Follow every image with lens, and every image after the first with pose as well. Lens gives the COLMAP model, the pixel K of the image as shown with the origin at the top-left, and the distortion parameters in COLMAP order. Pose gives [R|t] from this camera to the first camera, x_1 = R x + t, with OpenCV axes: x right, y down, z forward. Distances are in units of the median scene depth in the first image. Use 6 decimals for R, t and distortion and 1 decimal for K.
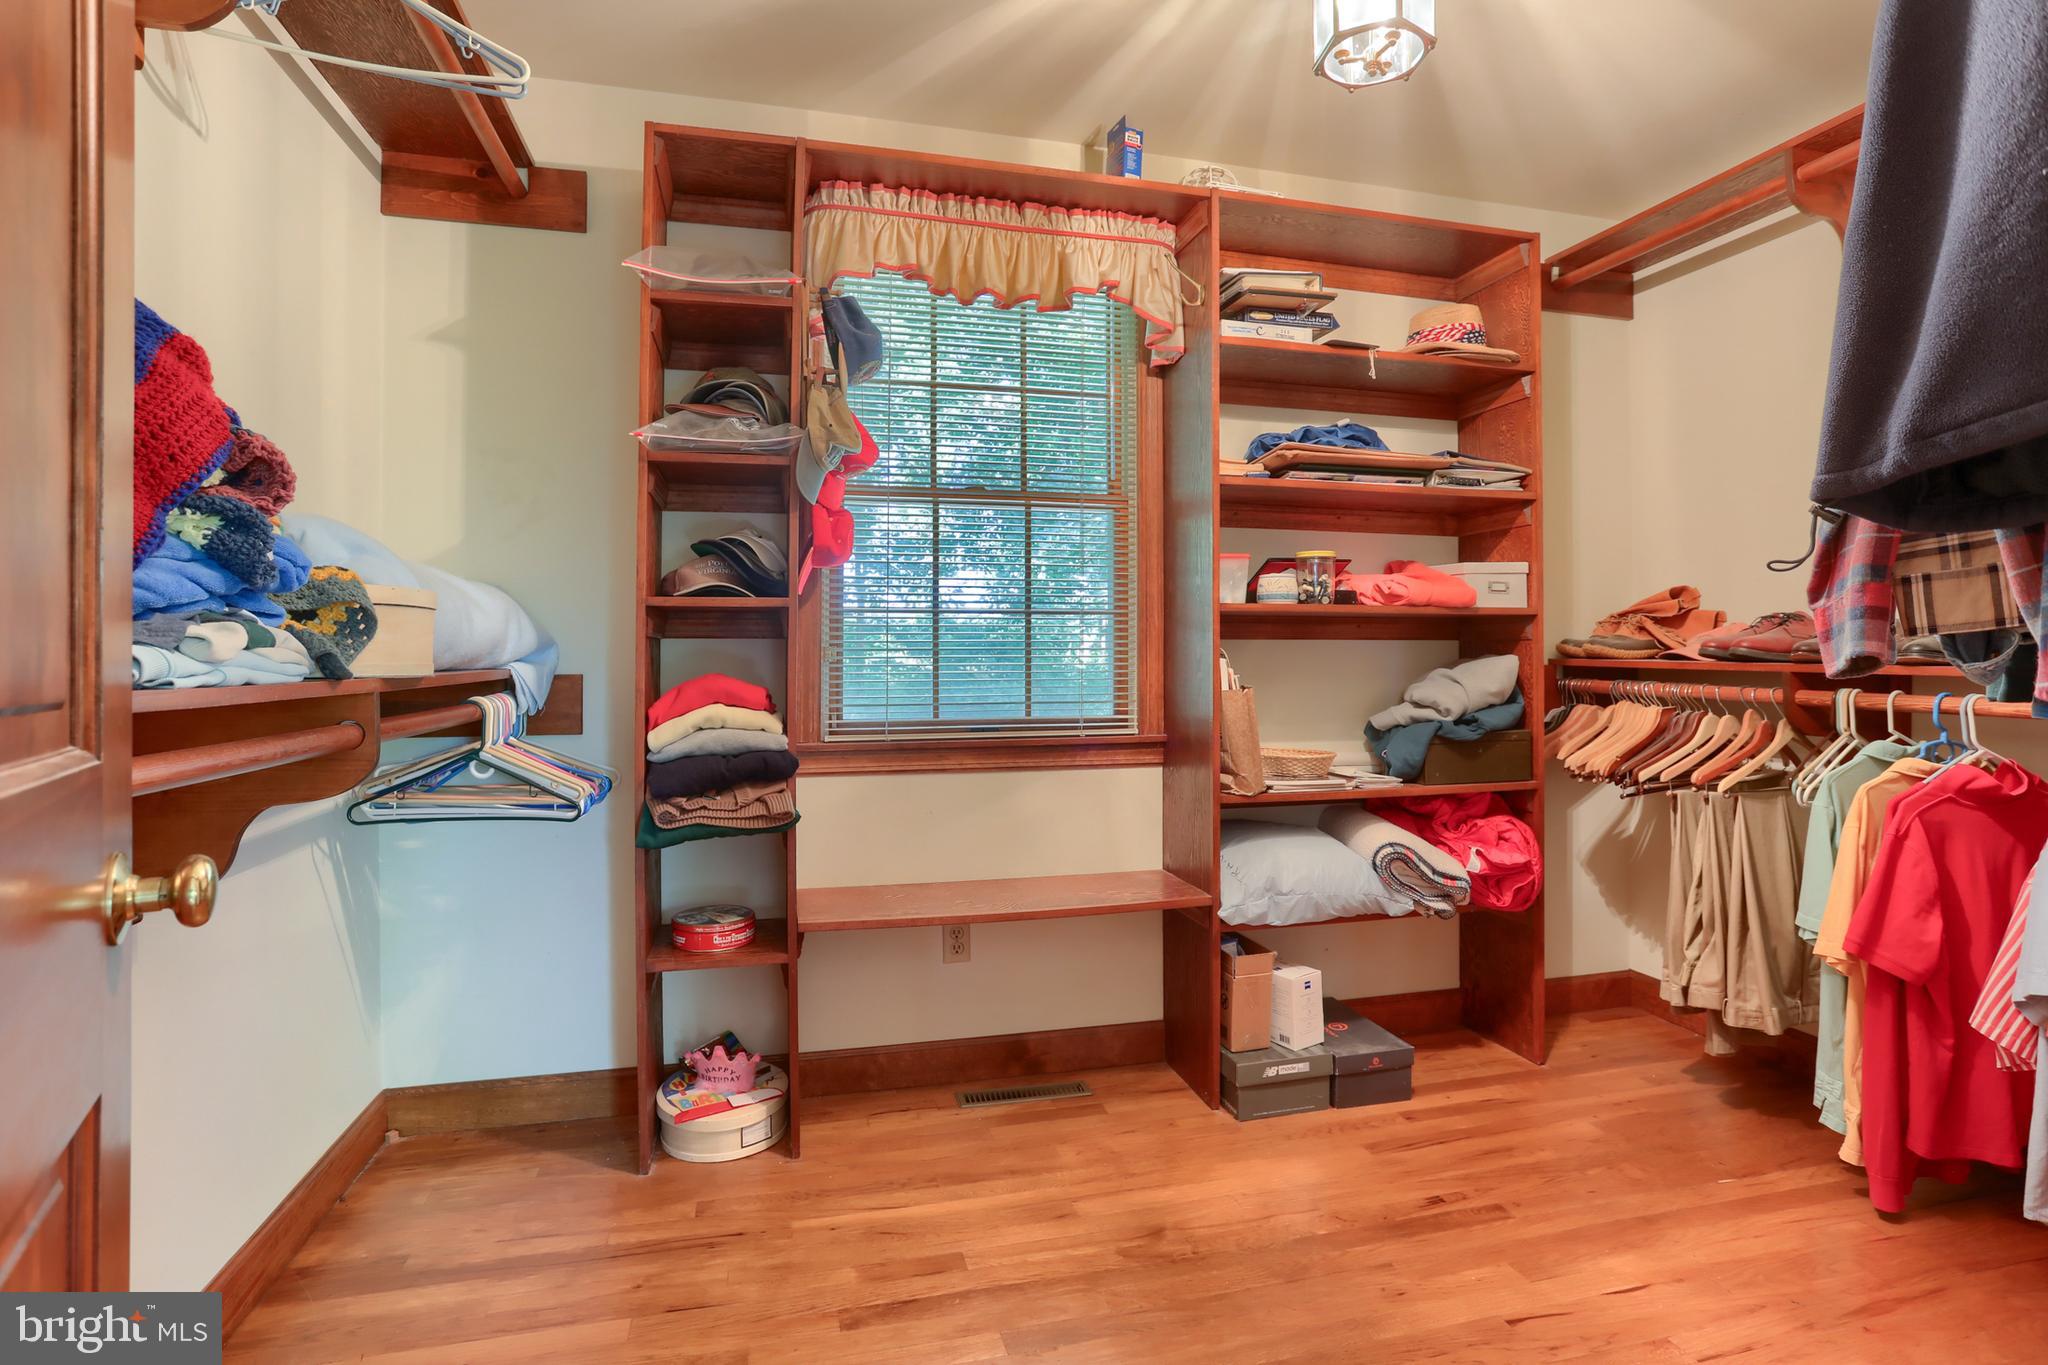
lens RADIAL K [[1027.9, 0, 1026.1], [0, 1027.9, 675.8], [0, 0, 1]] dist [-0.057206, 0.029090]
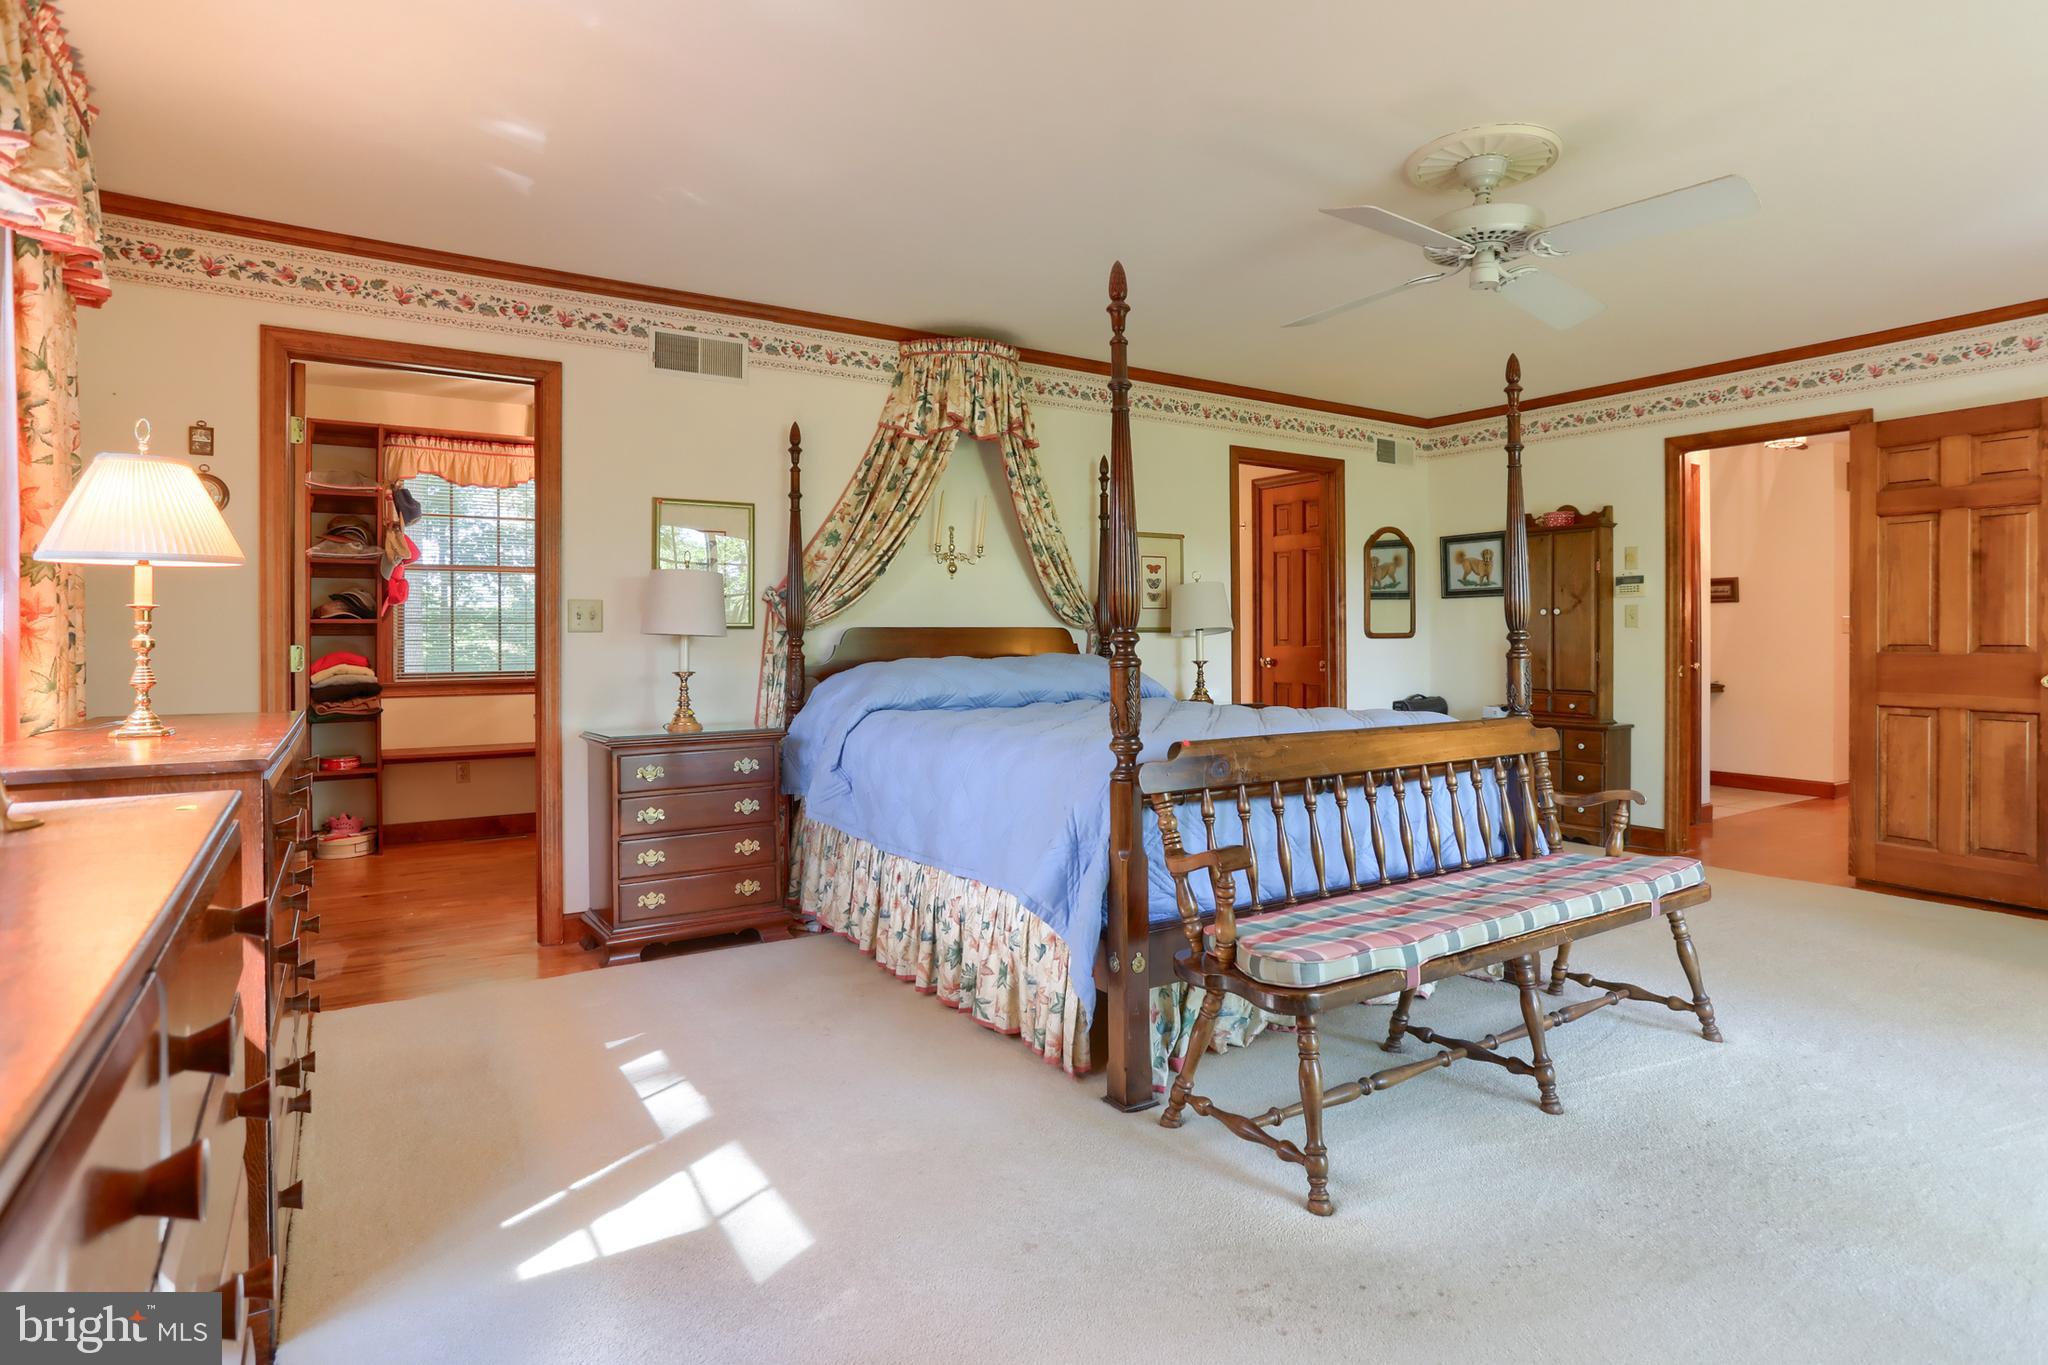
lens RADIAL K [[1091.5, 0, 1029.7], [0, 1091.5, 661.6], [0, 0, 1]] dist [-0.043997, 0.022561]
pose [[0.946189, -0.003863, 0.323592, 0.372063], [0.001955, 0.999979, 0.006220, 0.008682], [-0.323609, -0.005253, 0.946176, -1.761907]]
